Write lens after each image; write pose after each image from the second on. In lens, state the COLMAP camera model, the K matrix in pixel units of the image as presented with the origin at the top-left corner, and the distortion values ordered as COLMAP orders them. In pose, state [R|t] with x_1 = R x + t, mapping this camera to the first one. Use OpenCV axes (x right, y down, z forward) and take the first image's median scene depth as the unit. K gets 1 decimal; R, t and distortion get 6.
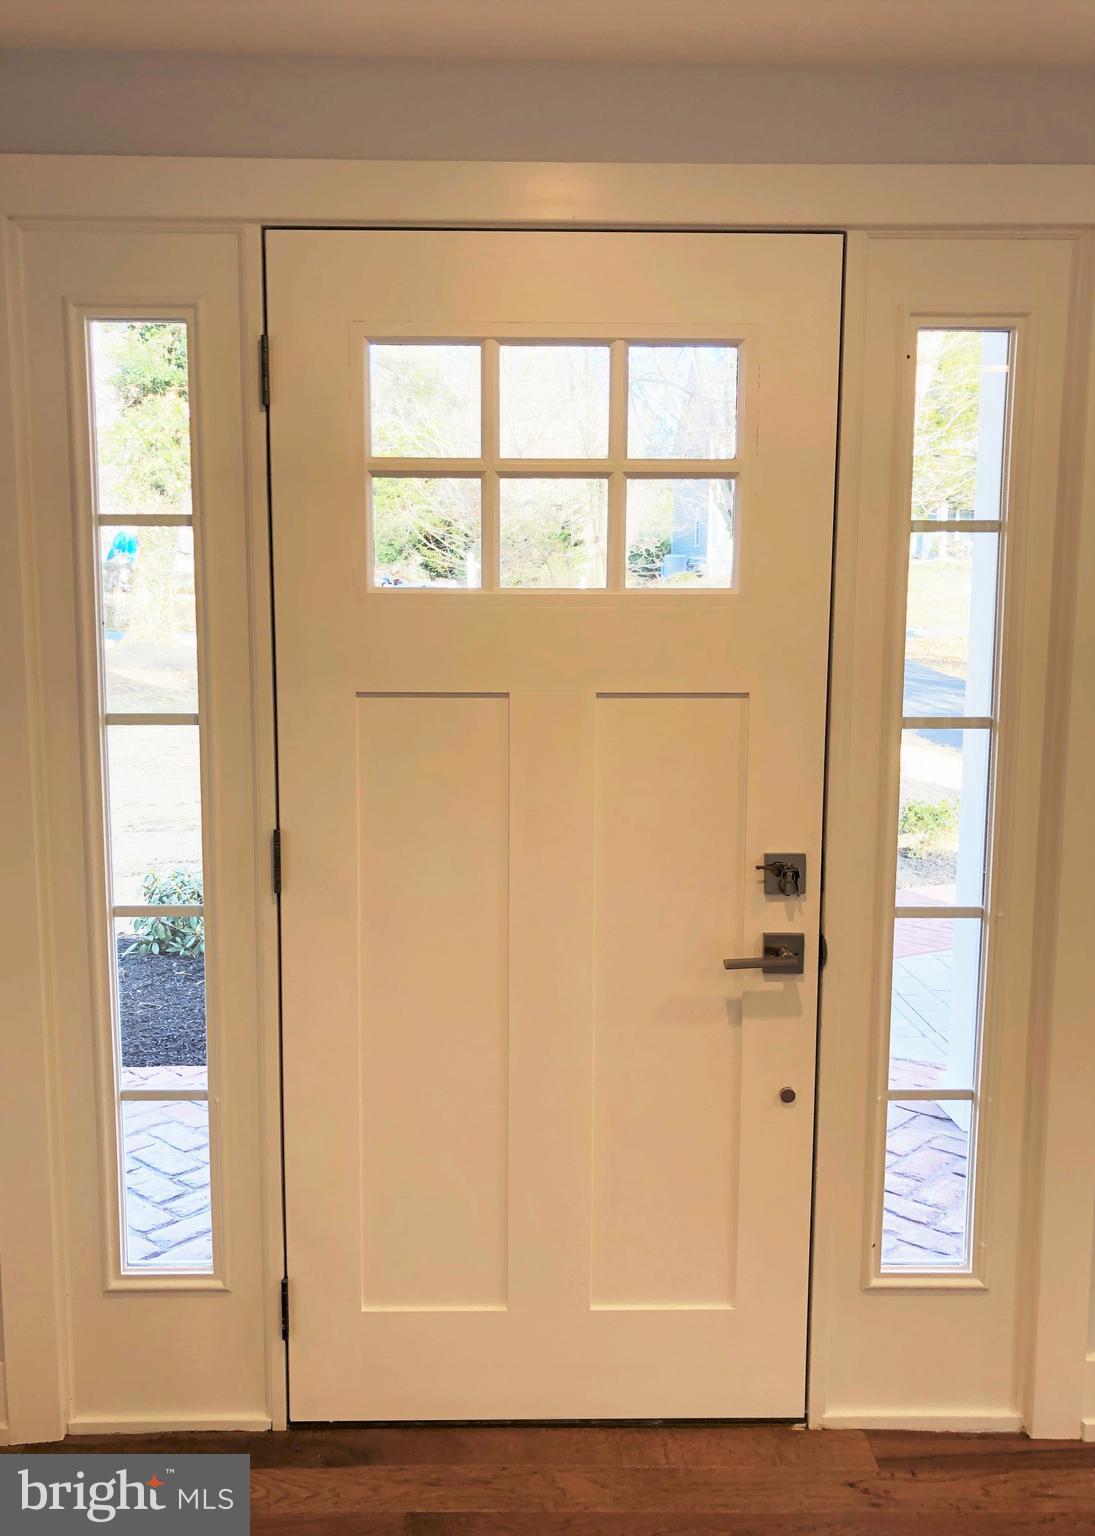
lens RADIAL K [[1320.6, 0, 533.5], [0, 1320.6, 765.3], [0, 0, 1]] dist [0.007565, 0.010385]
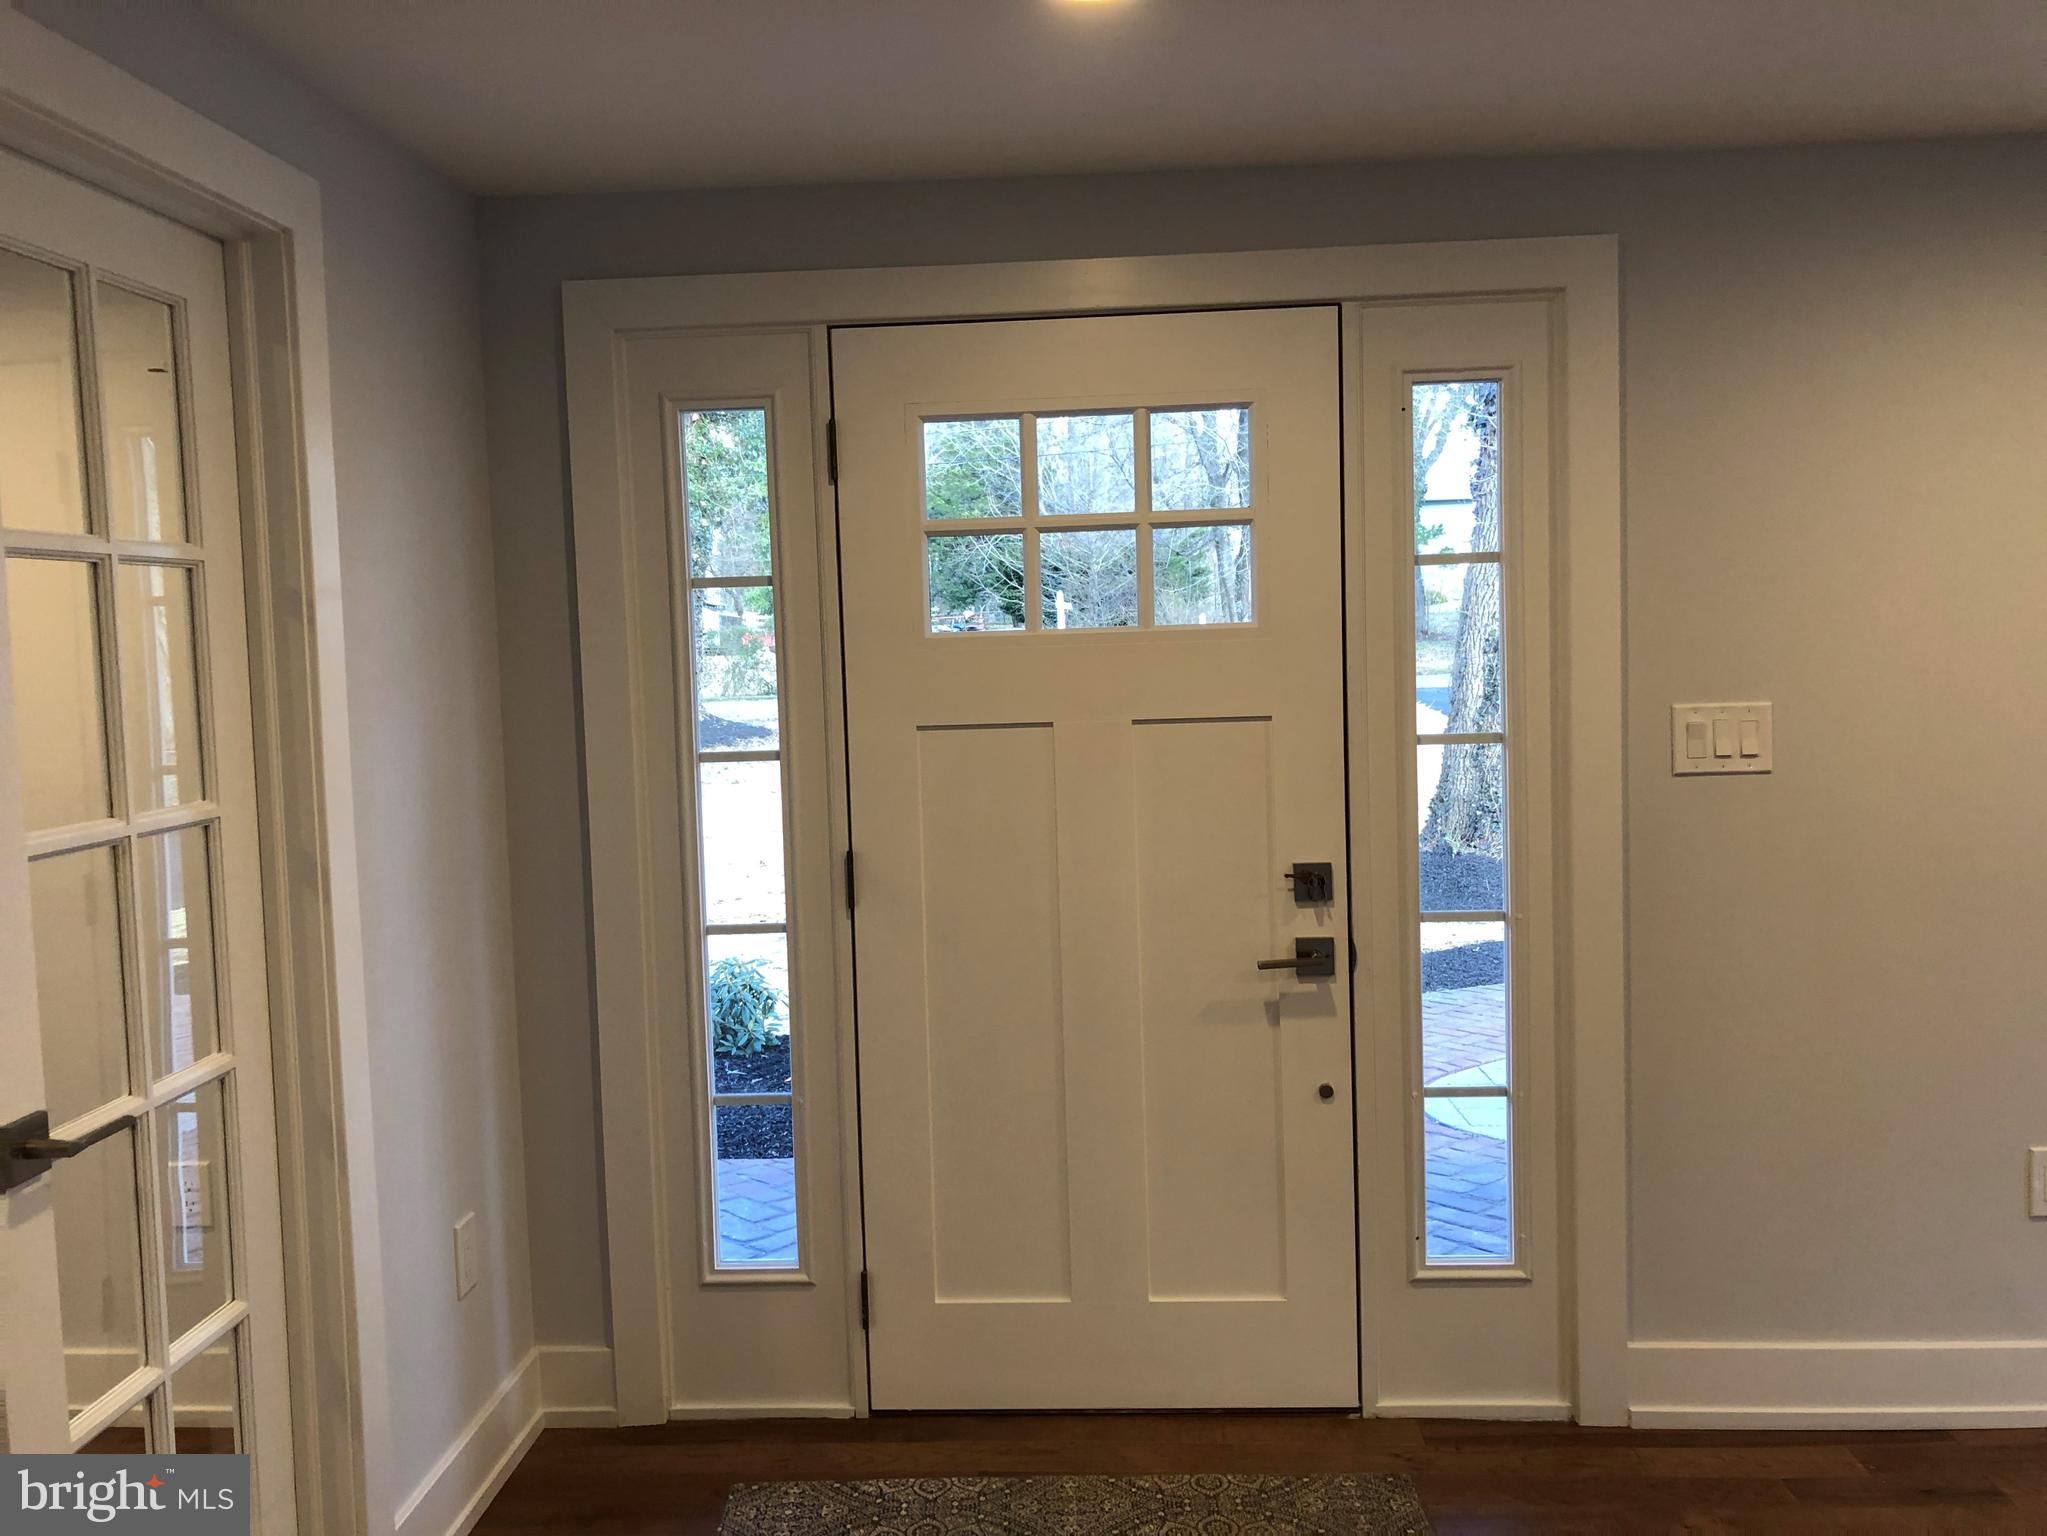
lens RADIAL K [[1692.2, 0, 1028.6], [0, 1692.2, 768.0], [0, 0, 1]] dist [0.025453, -0.027771]
pose [[0.996986, -0.029481, -0.071763, 0.057617], [0.025537, 0.998144, -0.055277, 0.057327], [0.073259, 0.053277, 0.995889, -0.393364]]
